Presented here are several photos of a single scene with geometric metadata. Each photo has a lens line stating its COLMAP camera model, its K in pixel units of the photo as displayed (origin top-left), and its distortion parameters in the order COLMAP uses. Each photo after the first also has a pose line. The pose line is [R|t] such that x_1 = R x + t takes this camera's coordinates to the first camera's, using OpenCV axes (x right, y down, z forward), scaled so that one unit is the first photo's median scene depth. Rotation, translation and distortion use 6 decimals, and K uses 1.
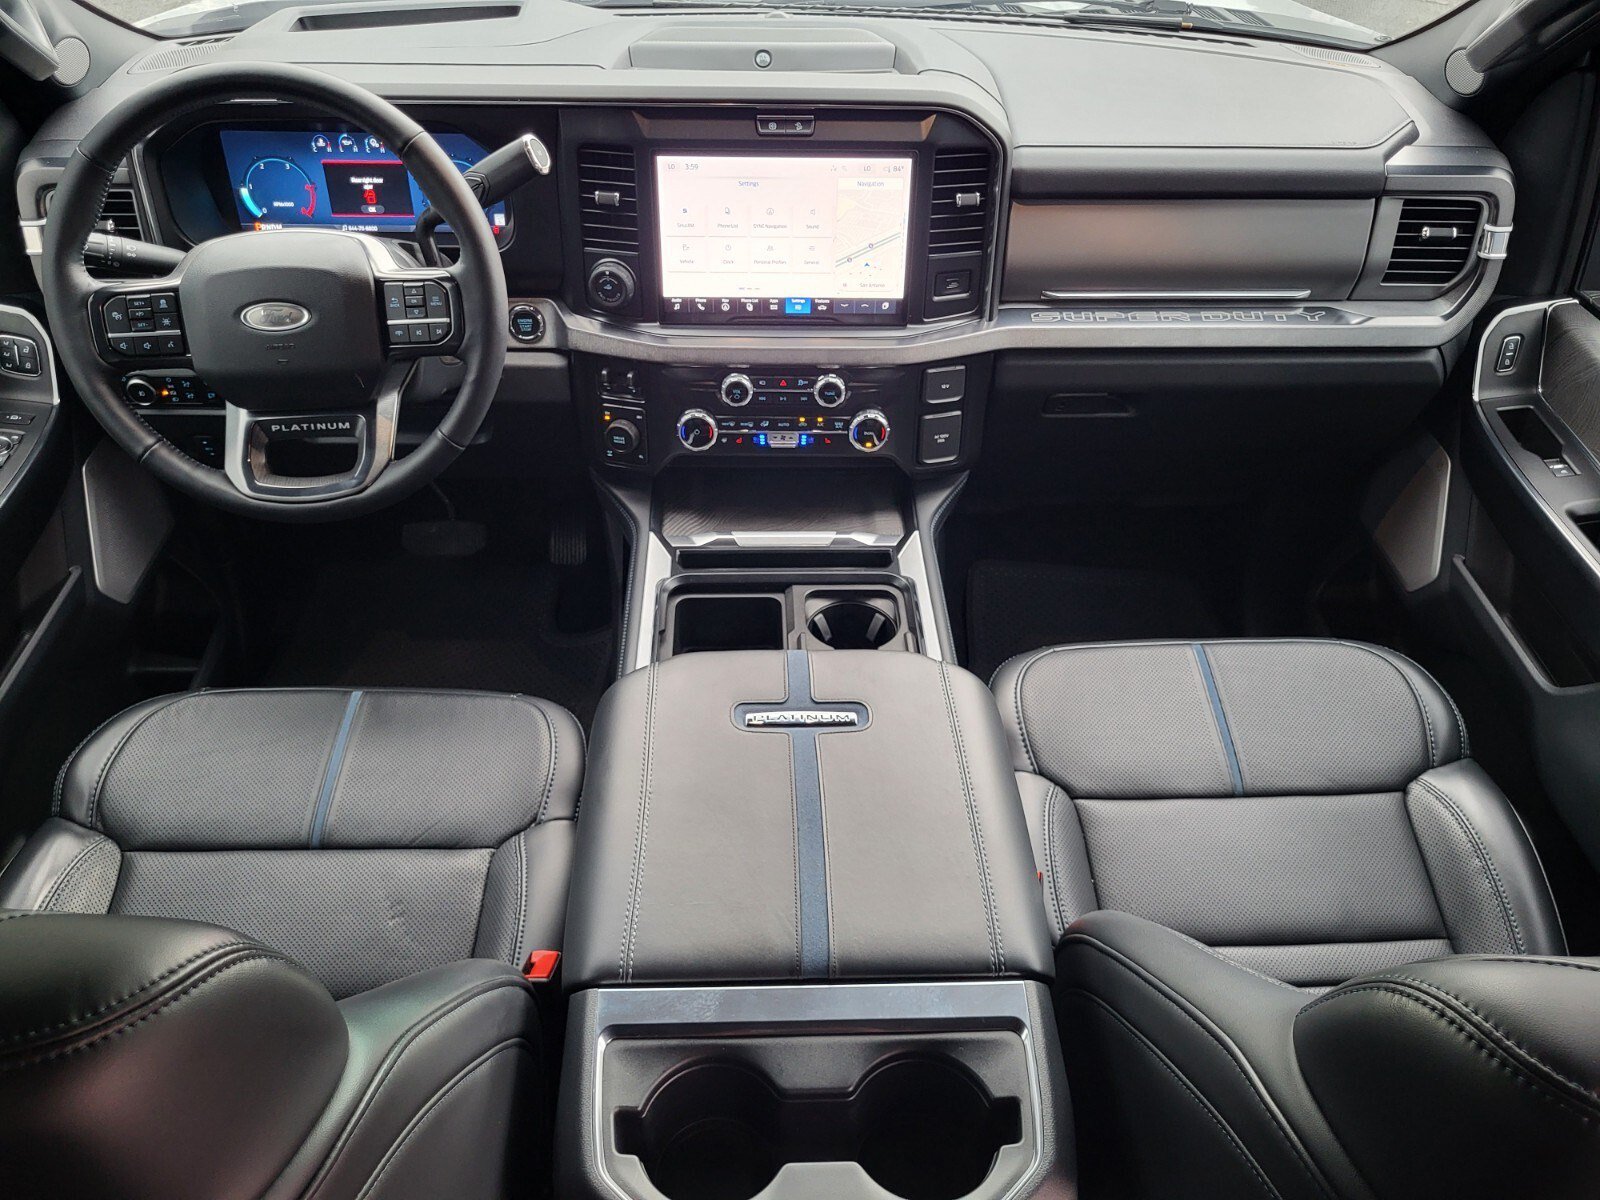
lens RADIAL K [[1151.4, 0, 795.2], [0, 1151.4, 608.2], [0, 0, 1]] dist [0.030330, -0.047422]
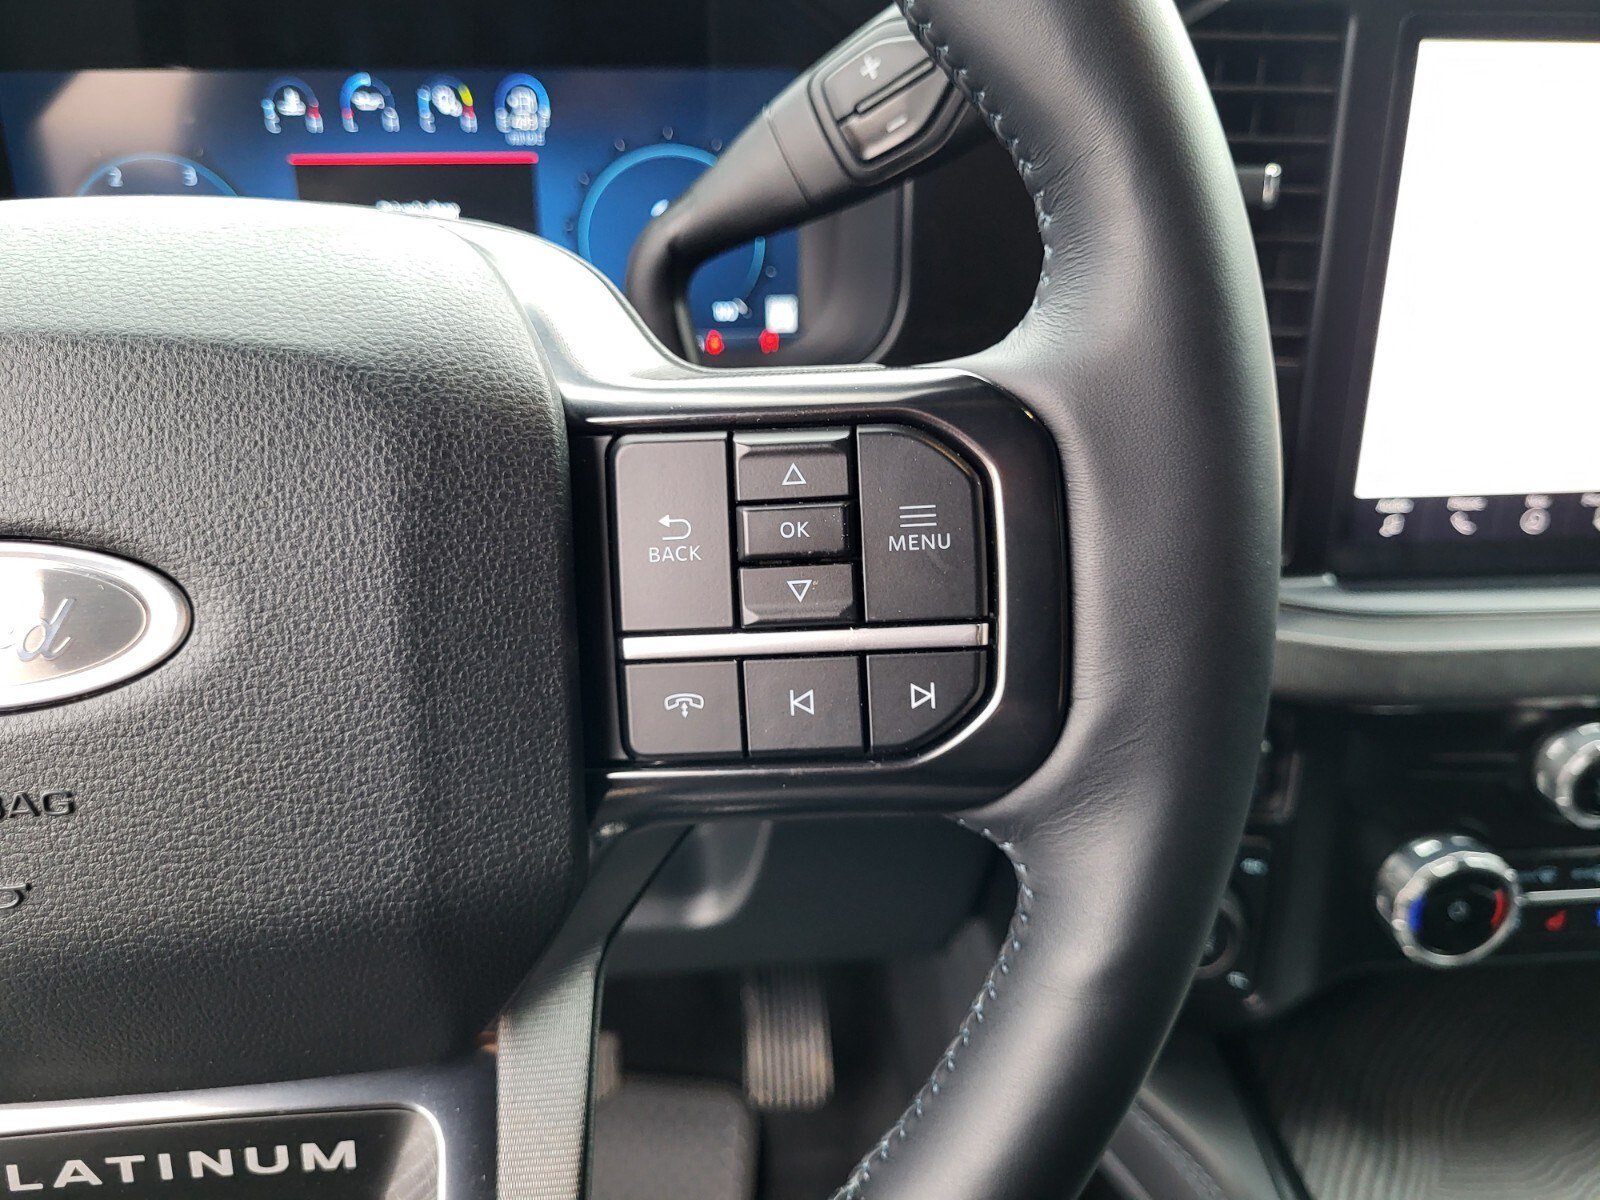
lens RADIAL K [[1267.6, 0, 800.0], [0, 1267.6, 600.0], [0, 0, 1]] dist [-0.003741, -0.011606]
pose [[0.998881, -0.037056, 0.029388, -0.276885], [0.042468, 0.976246, -0.212464, -0.173475], [-0.020817, 0.213474, 0.976727, 0.664285]]
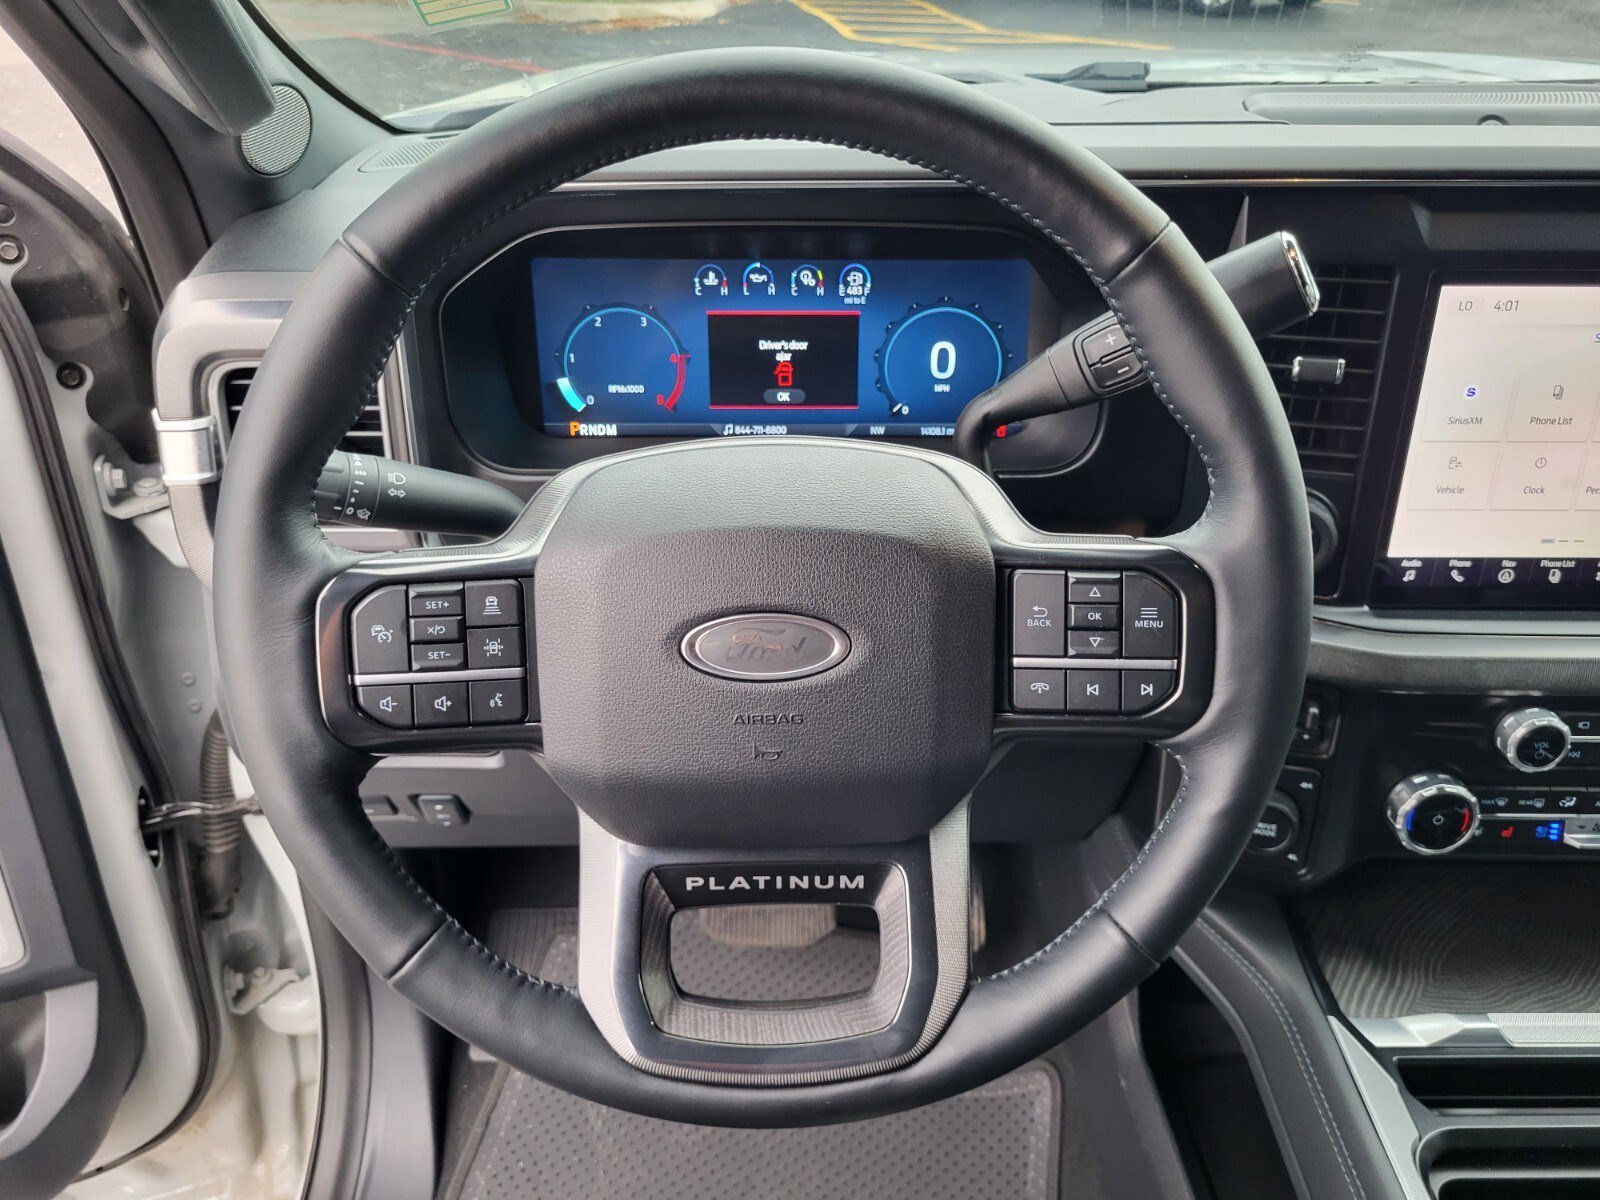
lens RADIAL K [[1199.3, 0, 808.4], [0, 1199.3, 606.3], [0, 0, 1]] dist [0.002248, -0.001385]
pose [[0.998668, 0.001399, -0.051571, -0.336122], [-0.009560, 0.987337, -0.158345, -0.162852], [0.050696, 0.158628, 0.986036, 0.473940]]
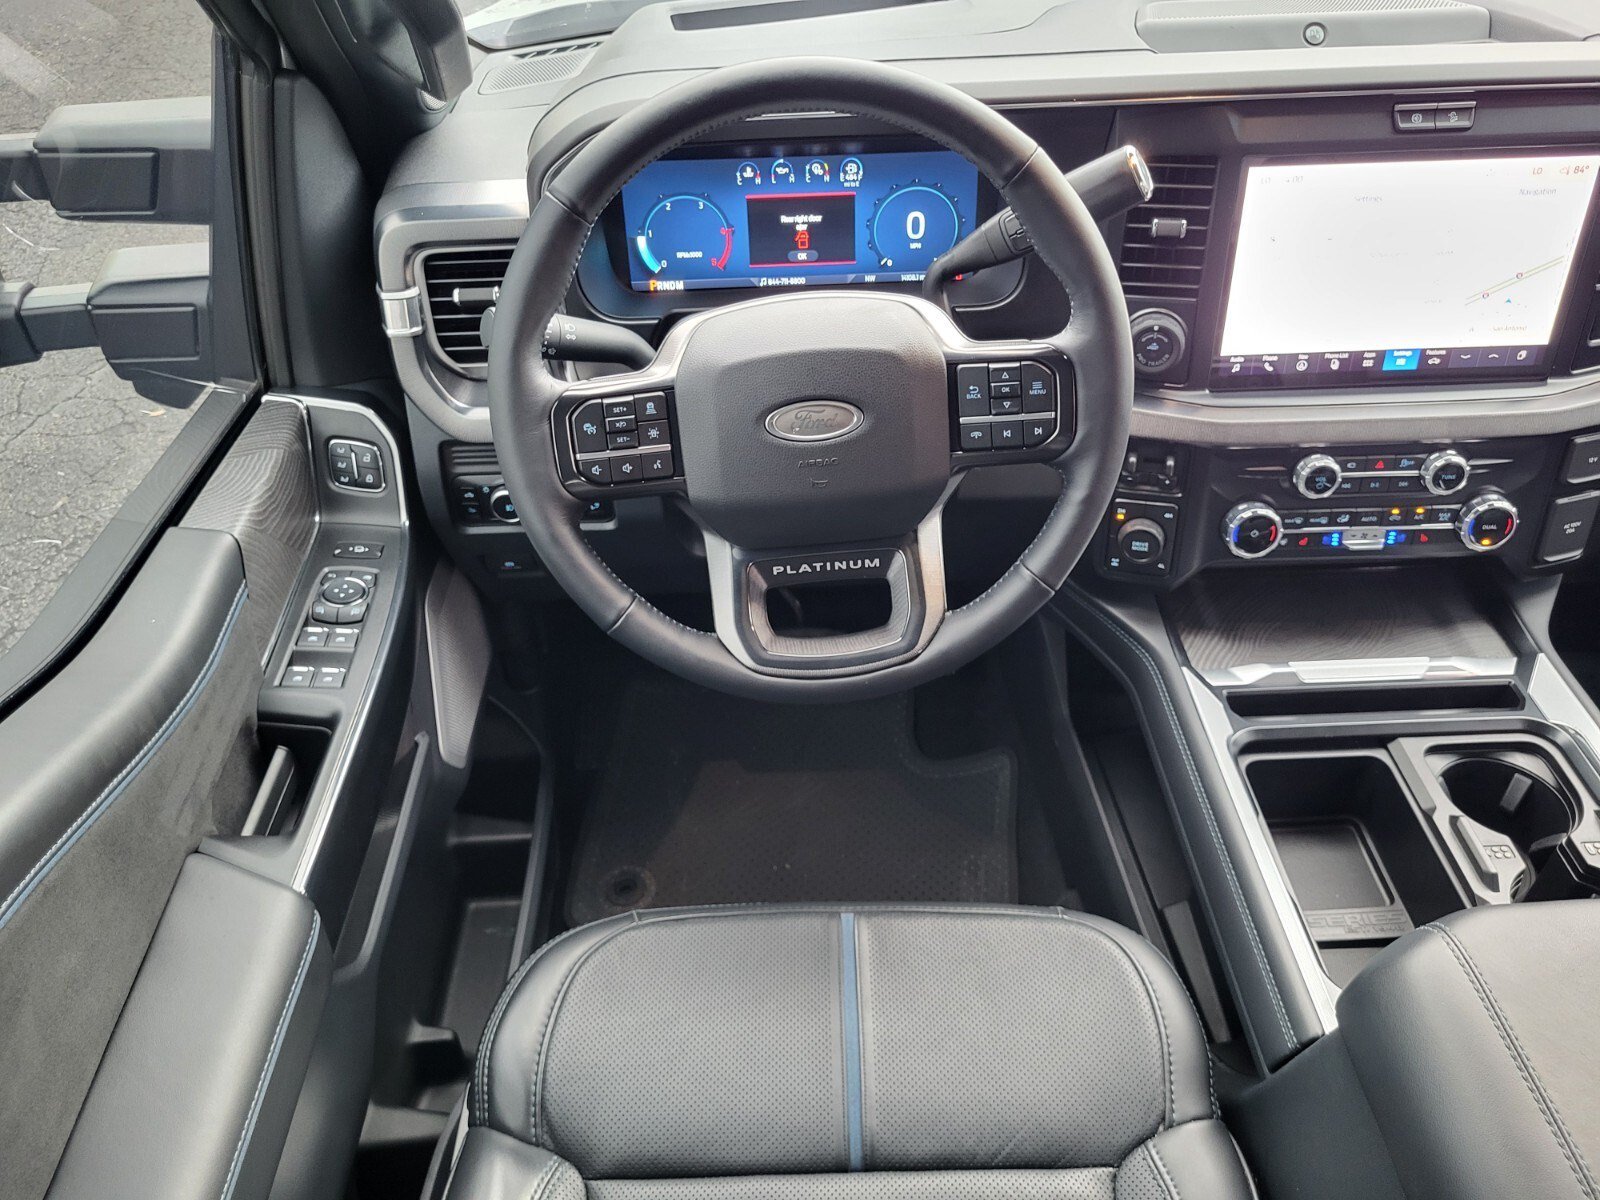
lens RADIAL K [[1159.4, 0, 802.5], [0, 1159.4, 589.5], [0, 0, 1]] dist [0.002827, -0.002842]
pose [[0.998705, -0.032549, -0.039099, -0.354863], [0.031529, 0.999153, -0.026445, -0.108762], [0.039927, 0.025178, 0.998885, 0.251118]]
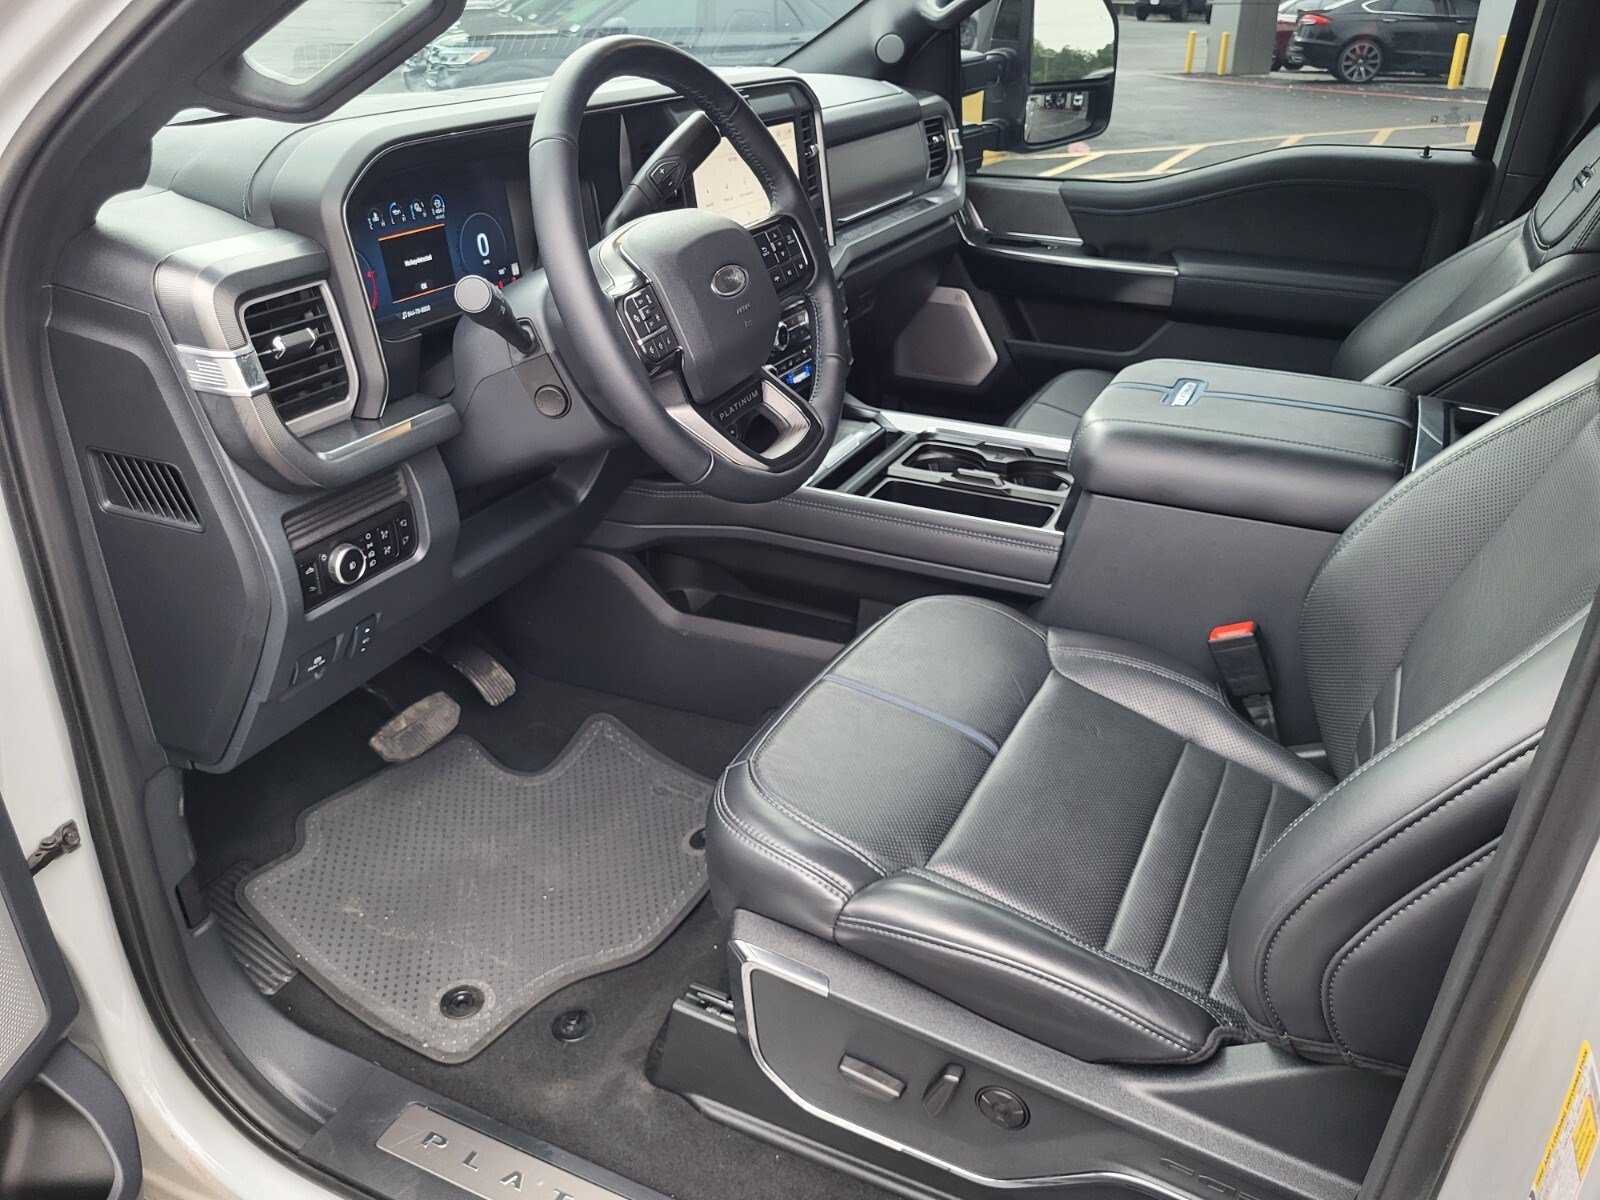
lens RADIAL K [[1199.3, 0, 808.4], [0, 1199.3, 606.3], [0, 0, 1]] dist [0.002248, -0.001385]
pose [[0.470294, -0.429827, 0.770761, -1.063845], [0.572674, 0.813154, 0.104040, -0.080480], [-0.671467, 0.392465, 0.628573, 0.346992]]
